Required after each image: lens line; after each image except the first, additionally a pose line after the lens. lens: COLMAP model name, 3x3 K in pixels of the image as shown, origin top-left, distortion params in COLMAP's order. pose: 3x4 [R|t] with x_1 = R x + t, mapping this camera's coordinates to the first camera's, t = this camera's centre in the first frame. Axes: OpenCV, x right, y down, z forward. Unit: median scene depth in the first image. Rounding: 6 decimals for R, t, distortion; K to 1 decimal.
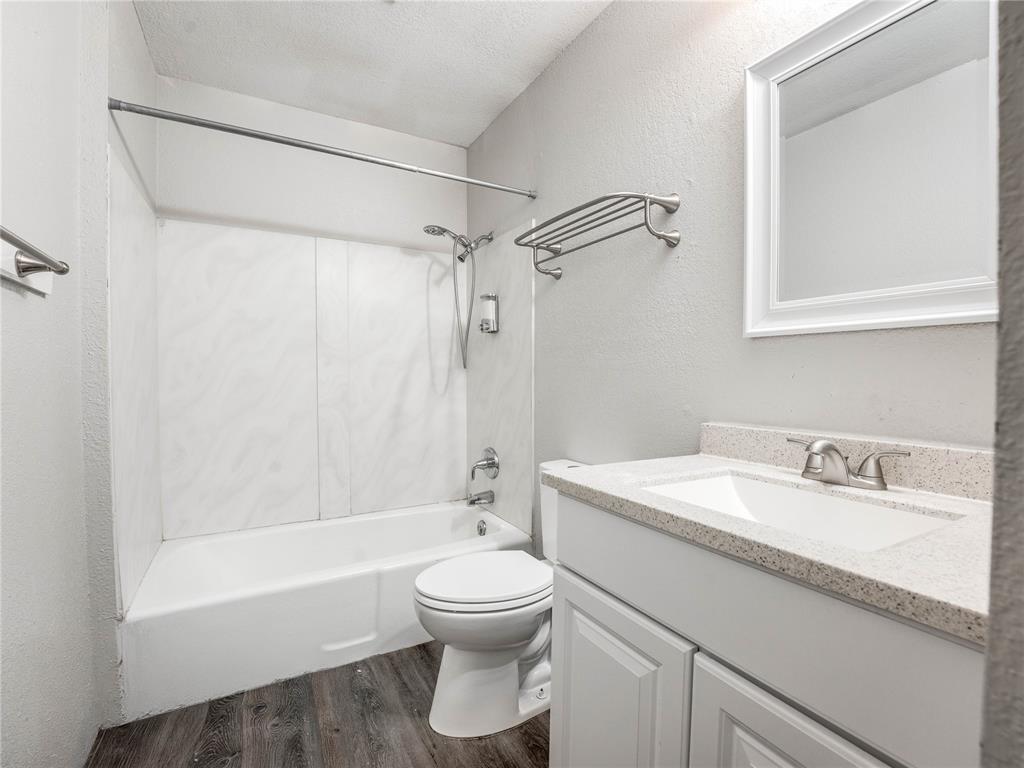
lens RADIAL K [[487.5, 0, 506.4], [0, 487.5, 375.8], [0, 0, 1]] dist [-0.027695, -0.000277]
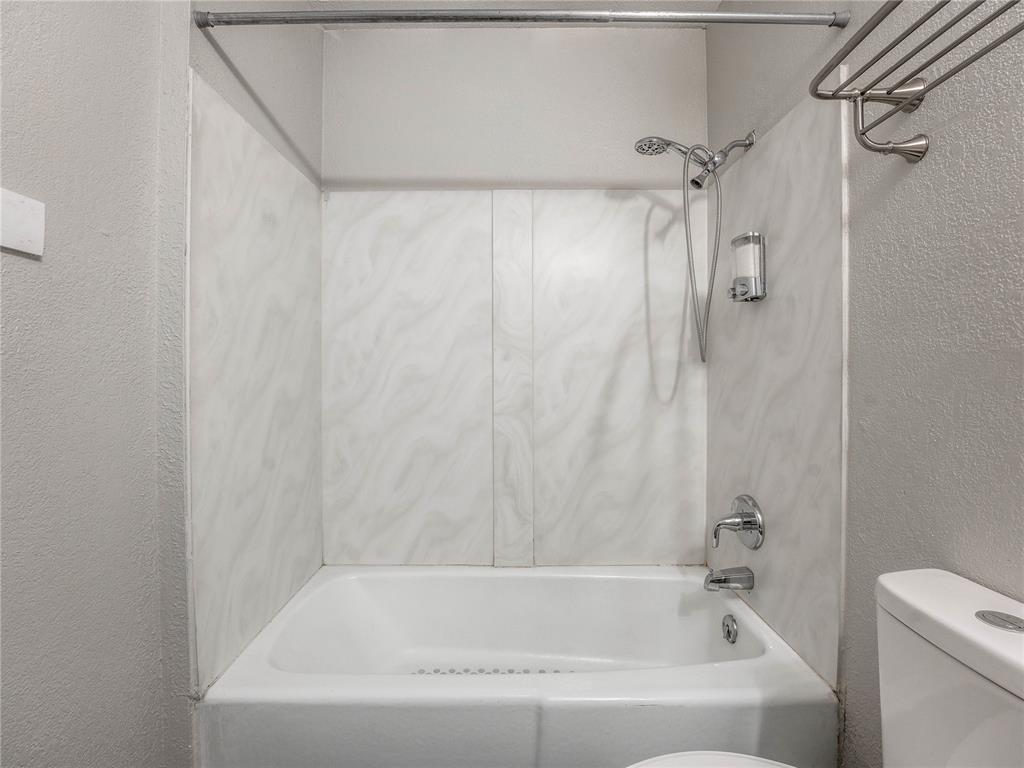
lens RADIAL K [[487.5, 0, 506.4], [0, 487.5, 375.8], [0, 0, 1]] dist [-0.027695, -0.000277]
pose [[0.885296, 0.004056, -0.465010, -0.020676], [-0.002283, 0.999988, 0.004375, -0.000186], [0.465022, -0.002812, 0.885294, 0.346251]]
